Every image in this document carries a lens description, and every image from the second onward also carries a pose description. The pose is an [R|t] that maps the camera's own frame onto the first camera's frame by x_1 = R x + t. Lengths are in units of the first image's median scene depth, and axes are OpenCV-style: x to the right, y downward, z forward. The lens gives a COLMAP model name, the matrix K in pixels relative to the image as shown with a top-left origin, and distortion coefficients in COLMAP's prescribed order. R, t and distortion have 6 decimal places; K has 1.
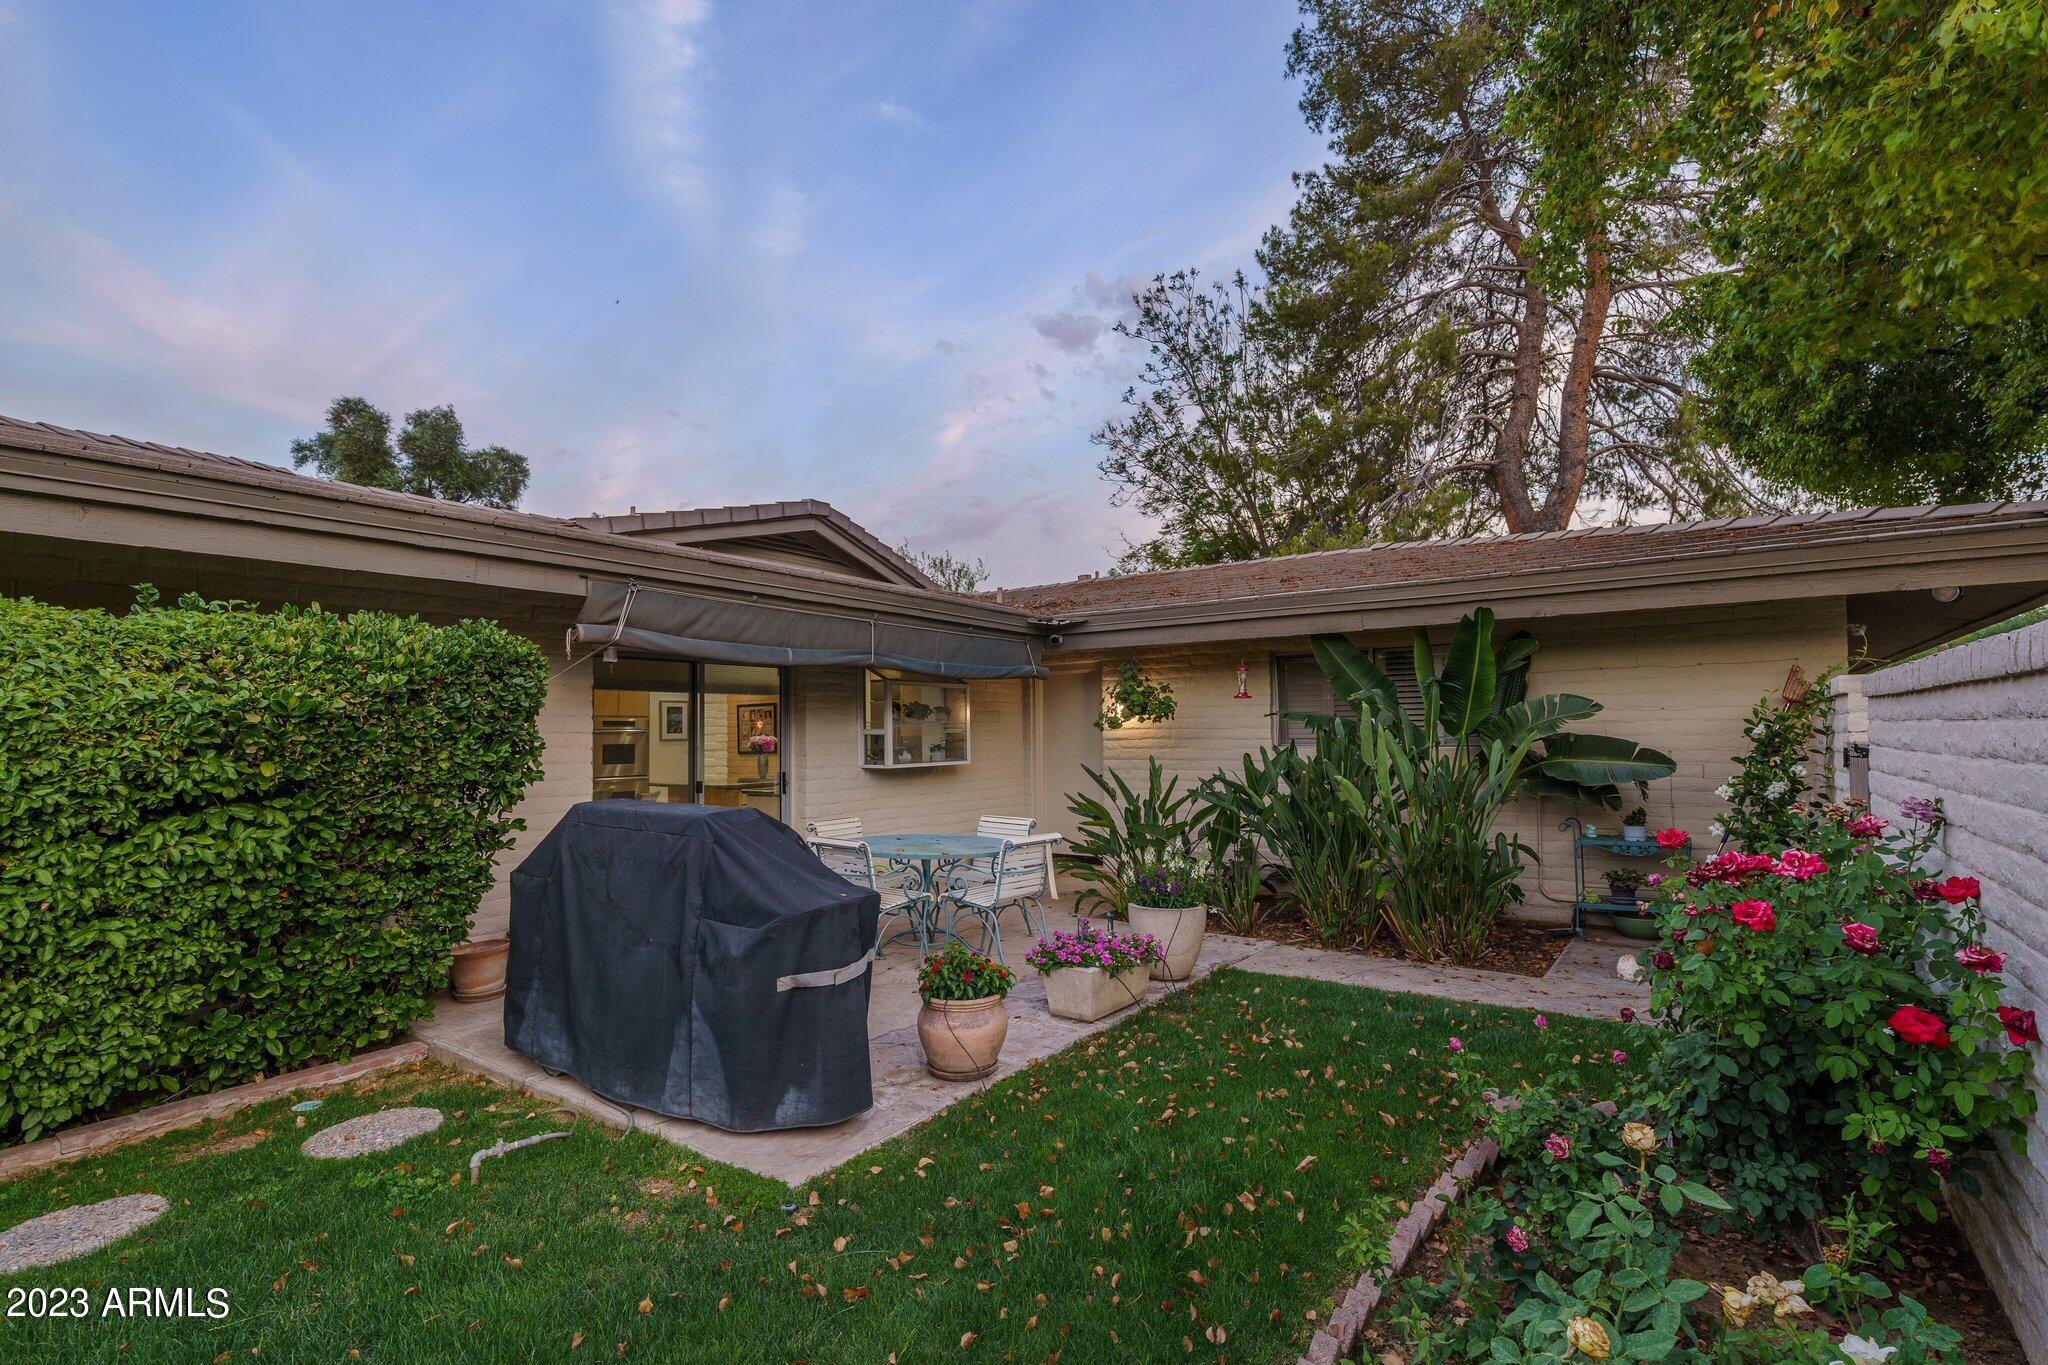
lens RADIAL K [[937.6, 0, 1024.0], [0, 937.6, 682.5], [0, 0, 1]] dist [-0.003252, -0.000500]
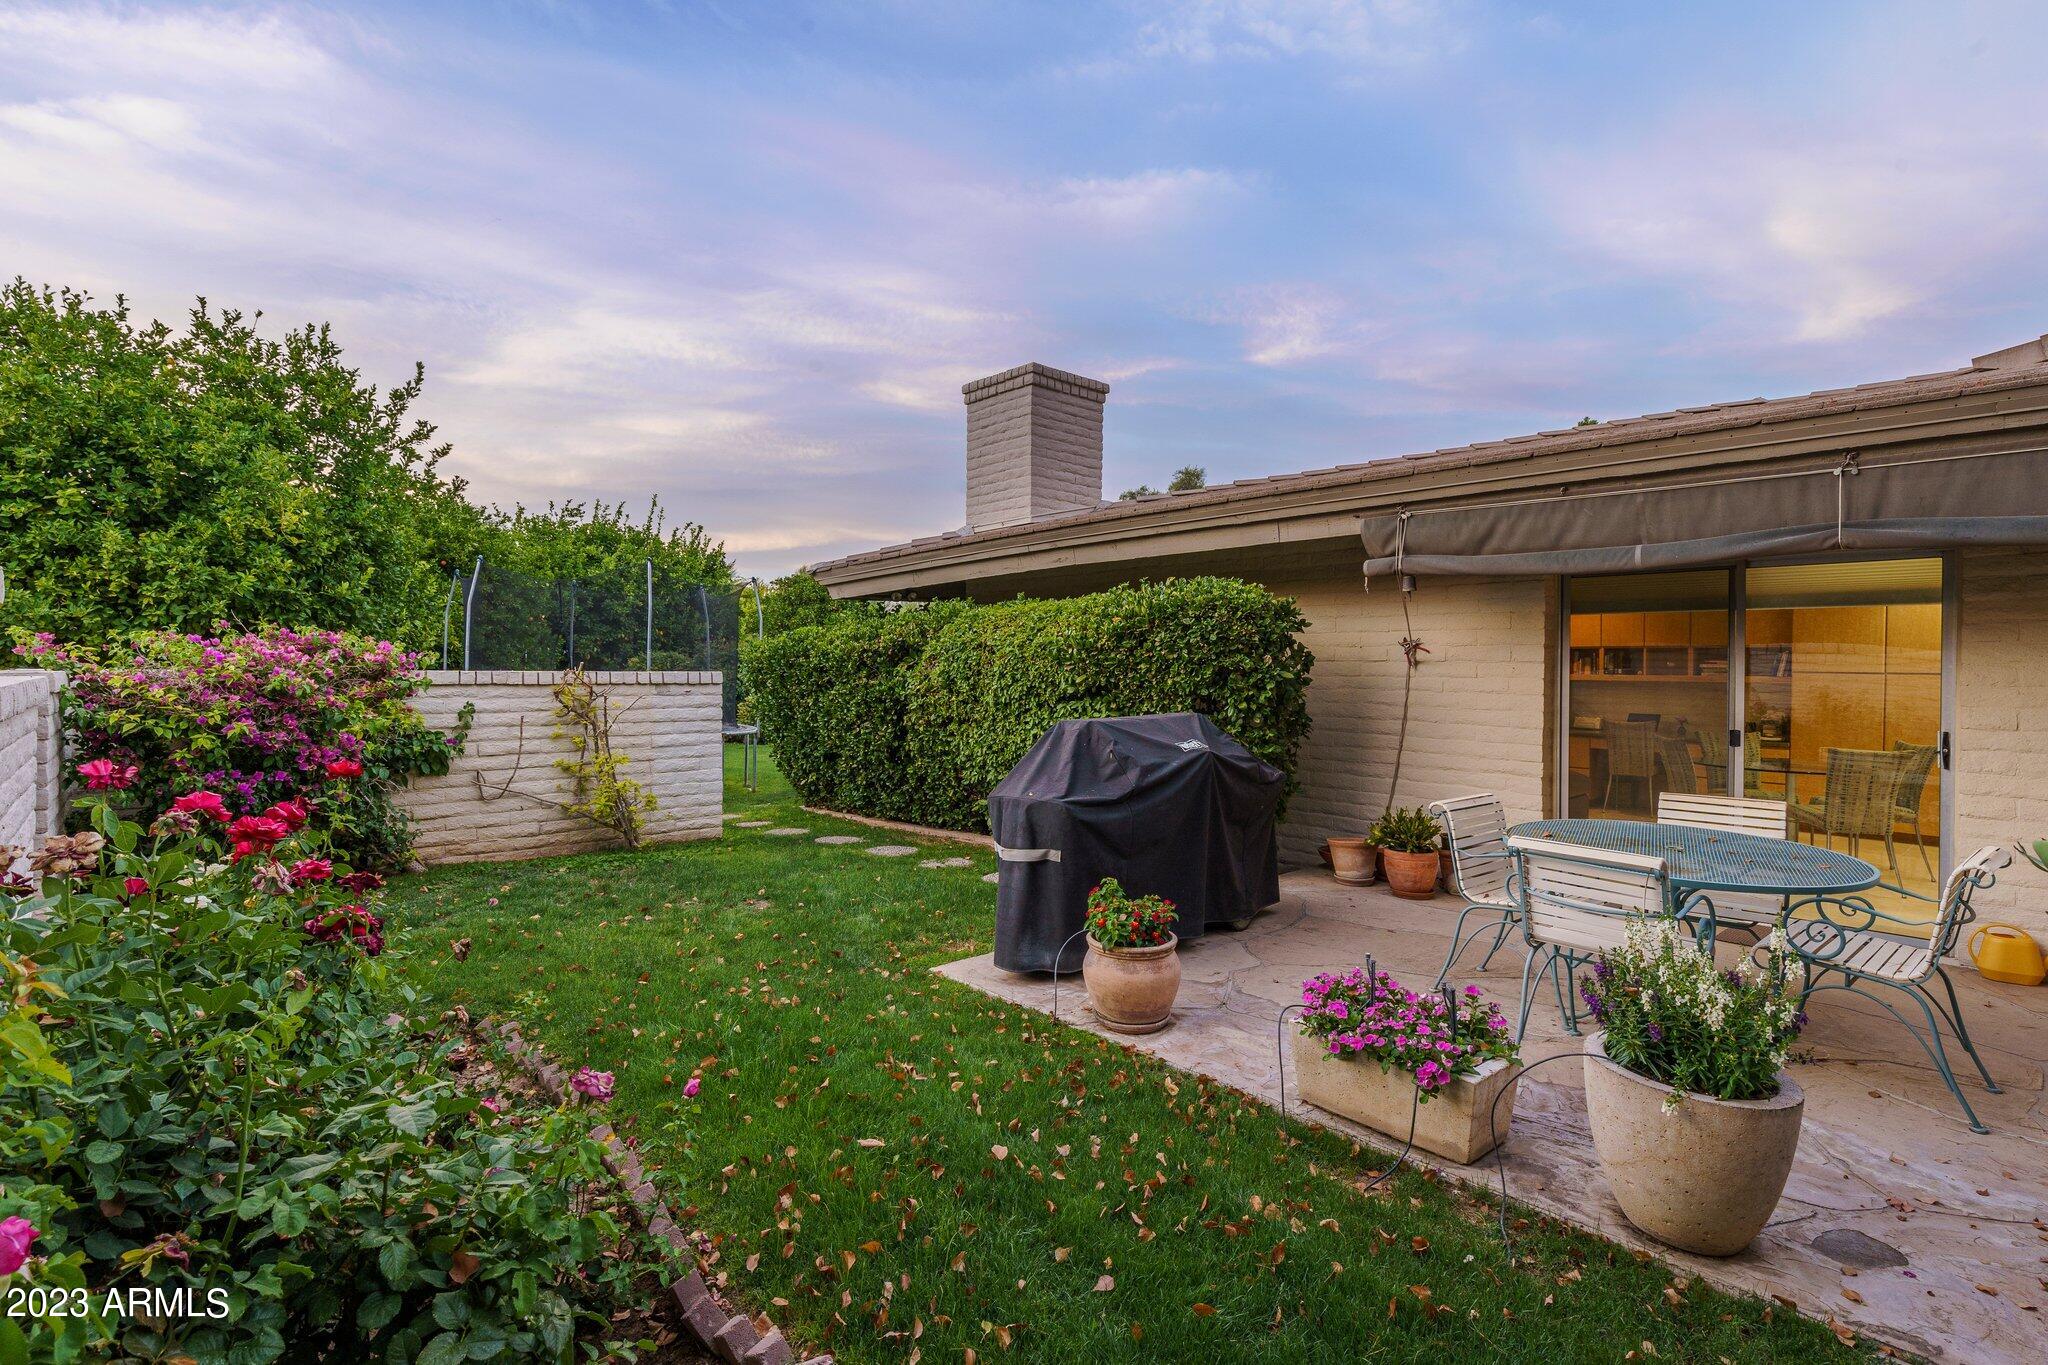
lens RADIAL K [[899.1, 0, 1024.0], [0, 899.1, 682.5], [0, 0, 1]] dist [0.003340, 0.000234]
pose [[-0.189663, 0.015986, -0.981719, 0.620896], [0.037849, 0.999243, 0.008959, 0.053925], [0.981119, -0.035458, -0.190125, 0.820688]]
